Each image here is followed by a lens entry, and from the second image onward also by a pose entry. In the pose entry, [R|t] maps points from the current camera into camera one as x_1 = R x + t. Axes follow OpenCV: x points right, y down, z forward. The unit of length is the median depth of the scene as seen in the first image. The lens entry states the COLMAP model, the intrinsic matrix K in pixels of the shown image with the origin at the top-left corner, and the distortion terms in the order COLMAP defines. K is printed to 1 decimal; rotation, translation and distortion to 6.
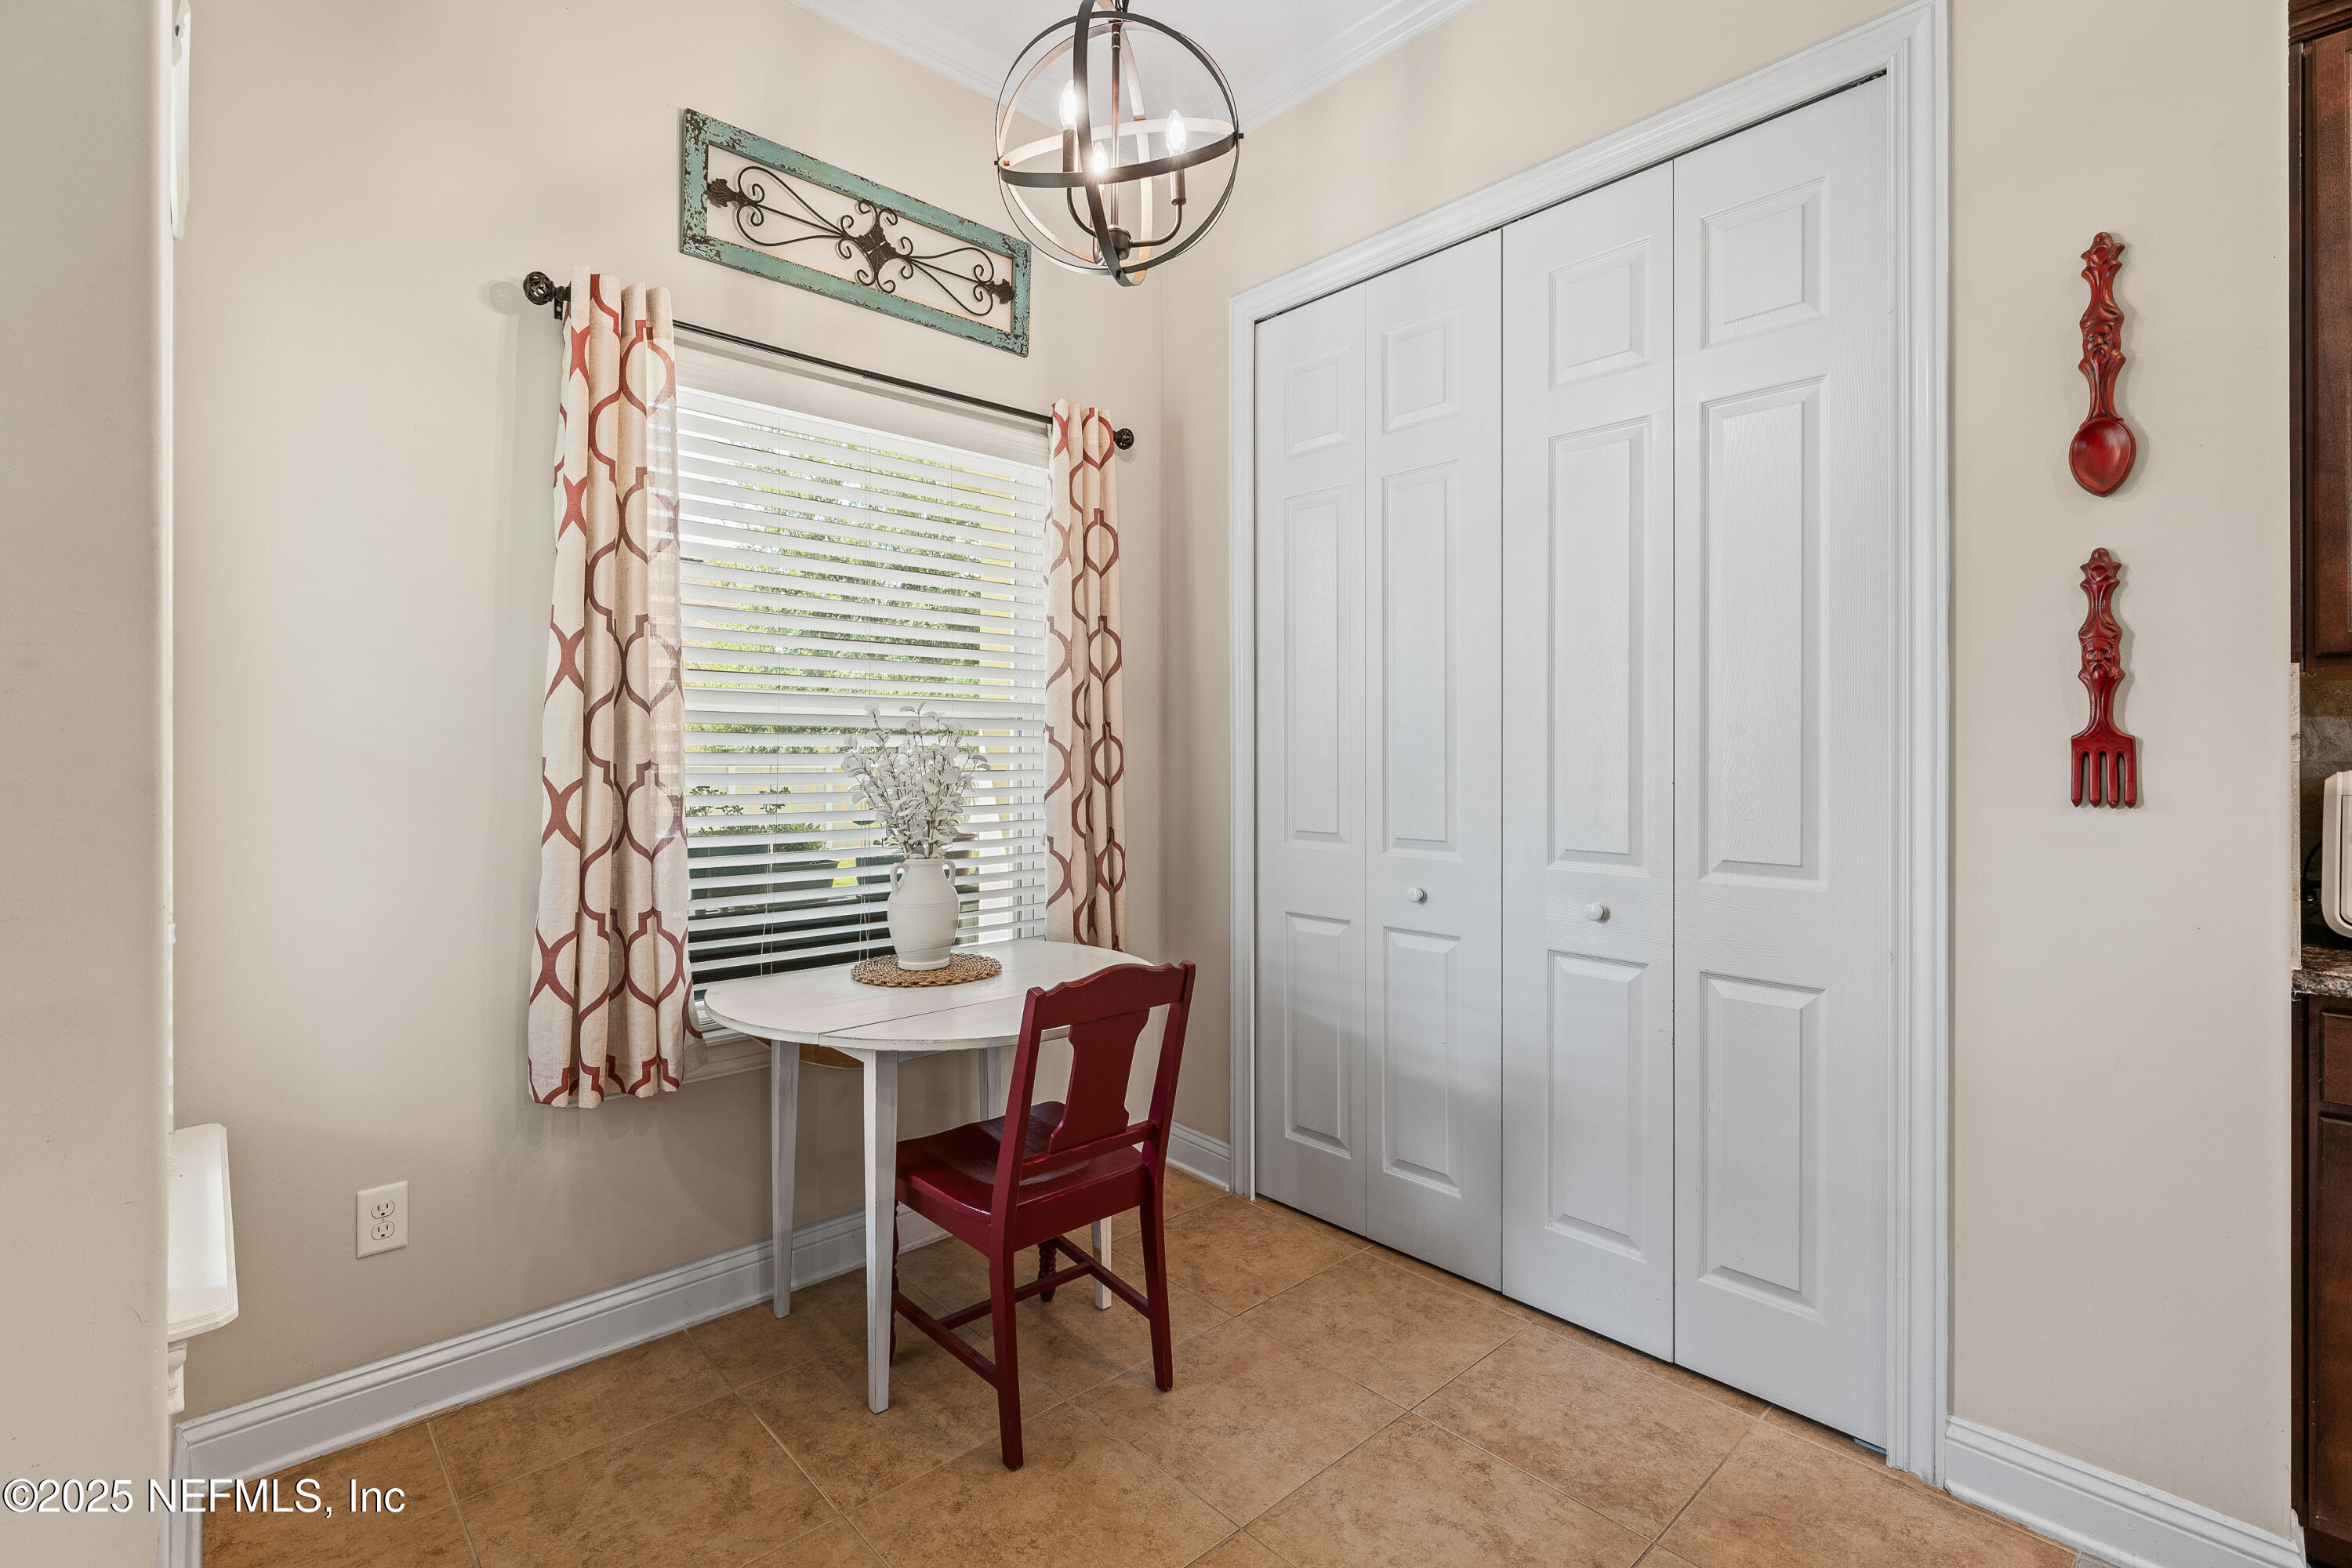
lens RADIAL K [[1069.4, 0, 1166.4], [0, 1069.4, 764.9], [0, 0, 1]] dist [-0.001511, 0.000080]
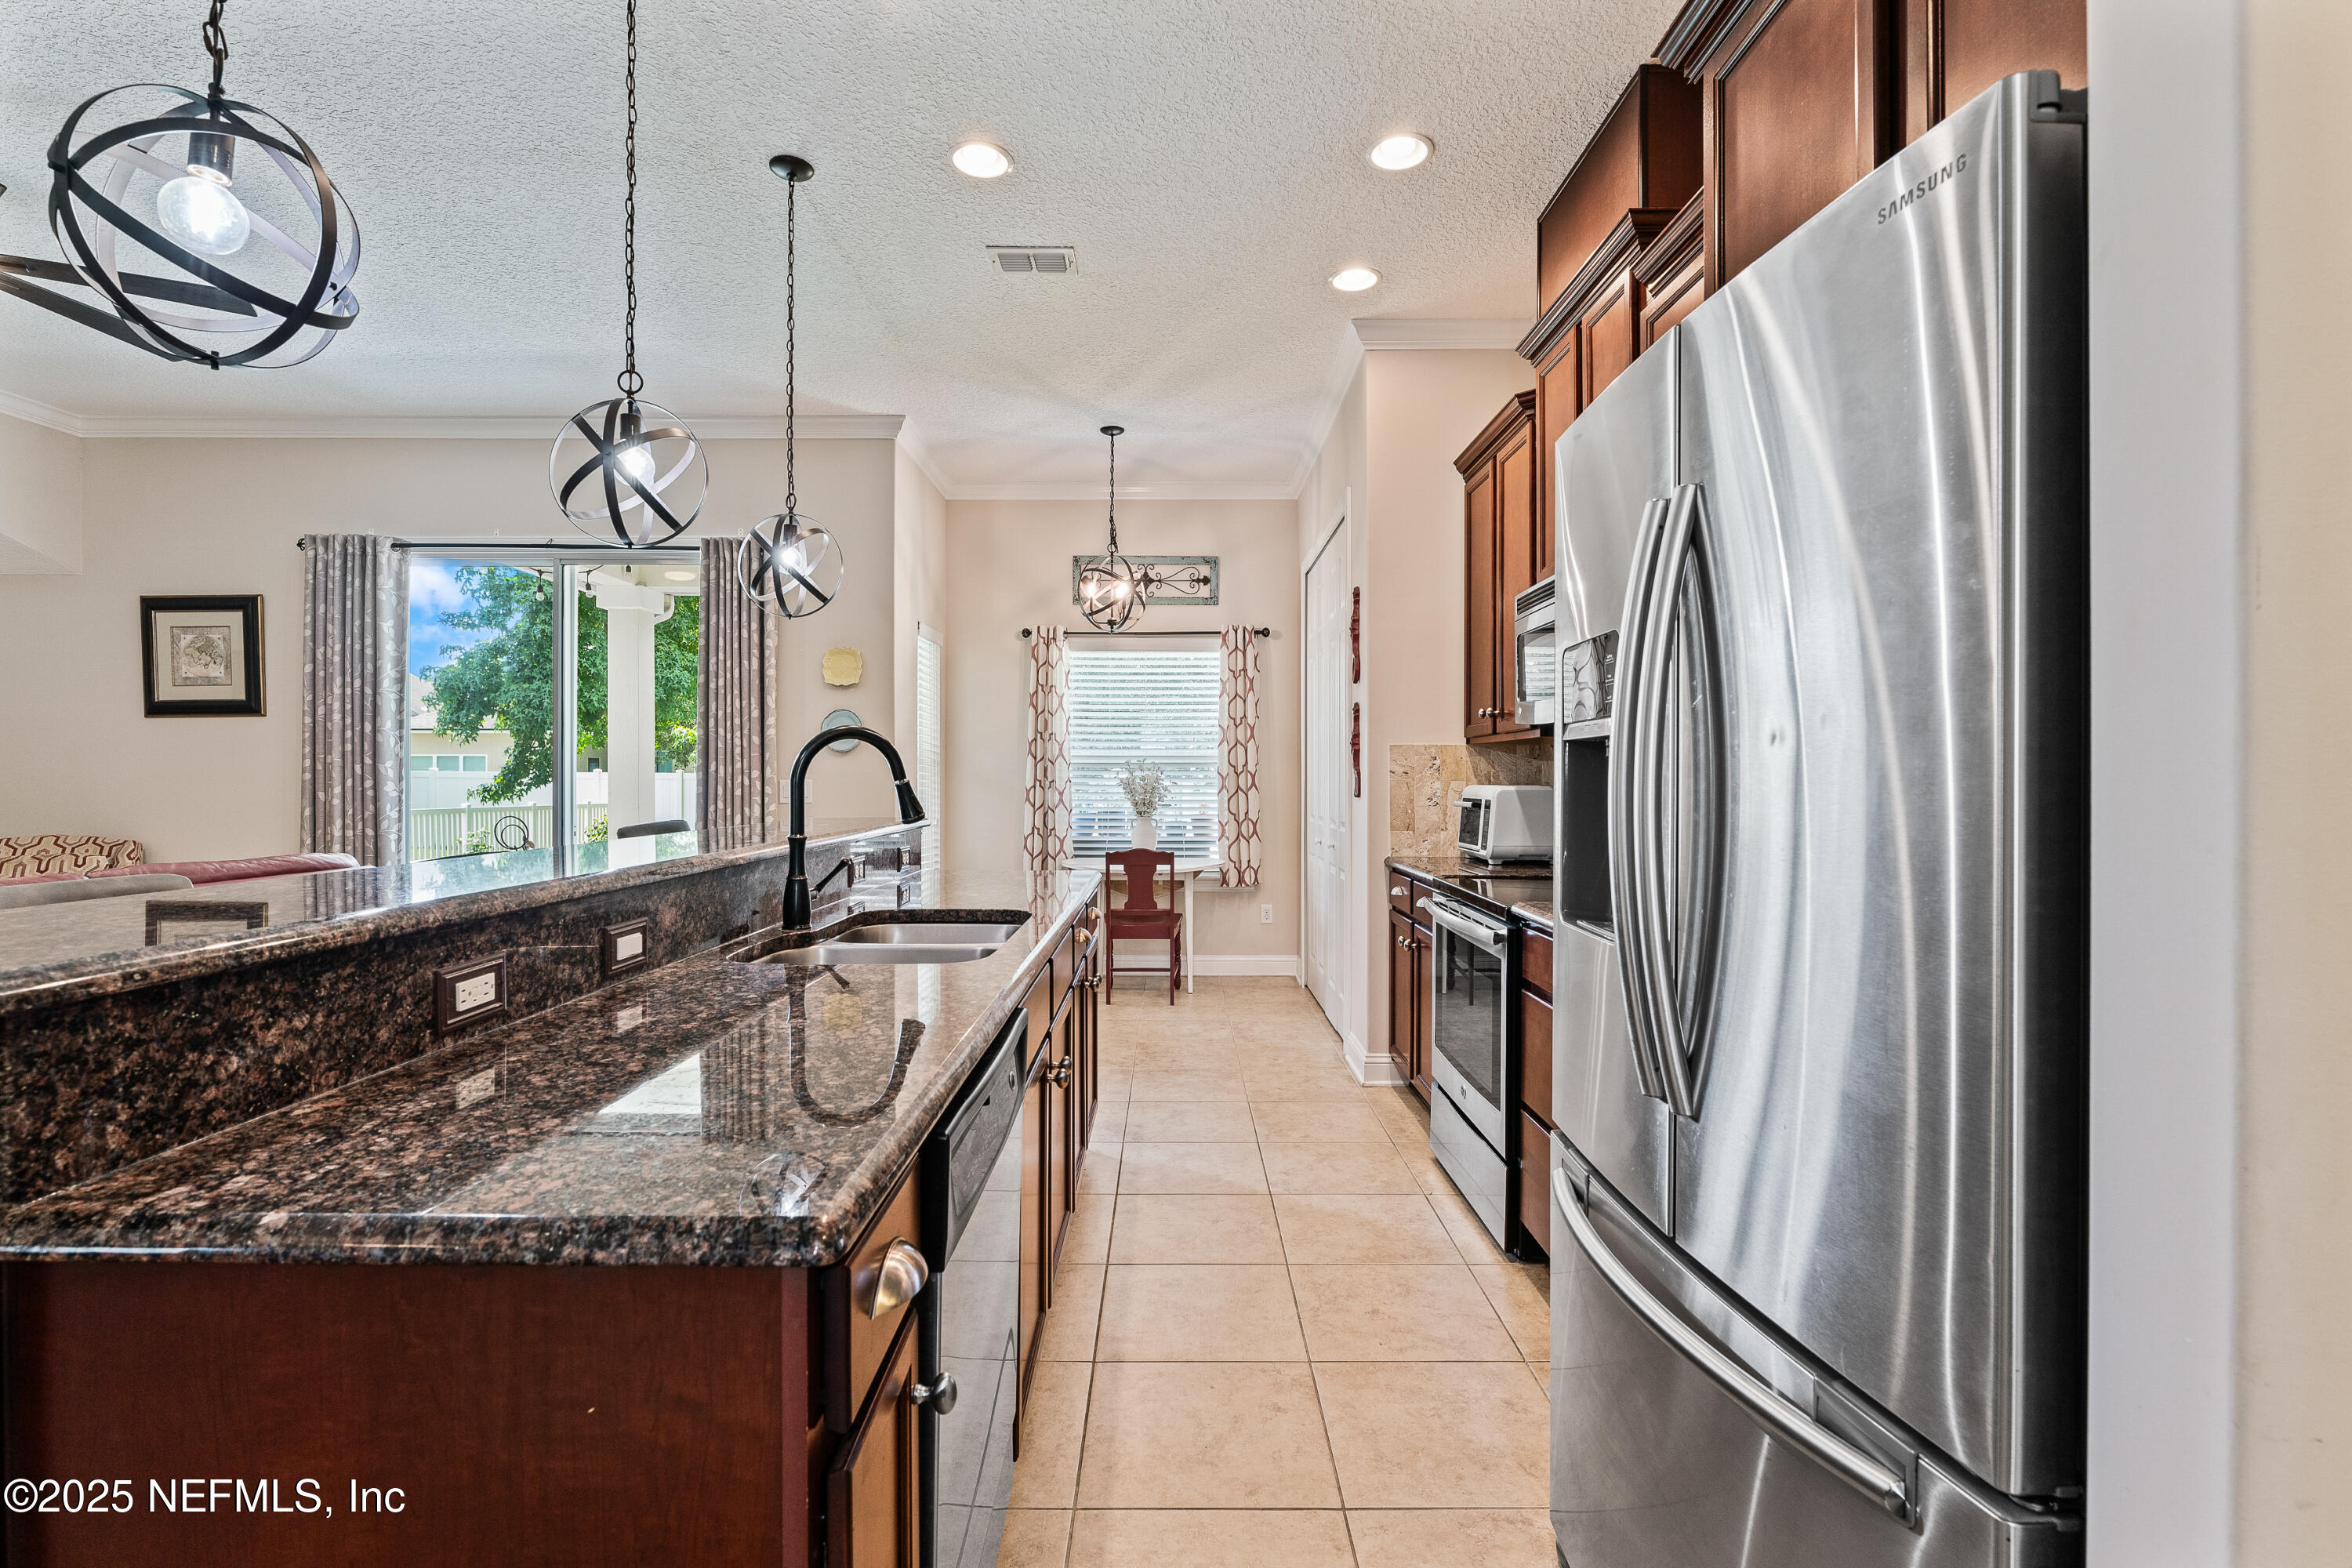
lens RADIAL K [[1058.6, 0, 1176.0], [0, 1058.6, 784.0], [0, 0, 1]] dist [-0.000533, -0.000065]
pose [[0.736683, 0.003849, -0.676228, 1.455066], [-0.005624, 0.999984, -0.000435, 0.004180], [0.676215, 0.004123, 0.736693, -0.794239]]
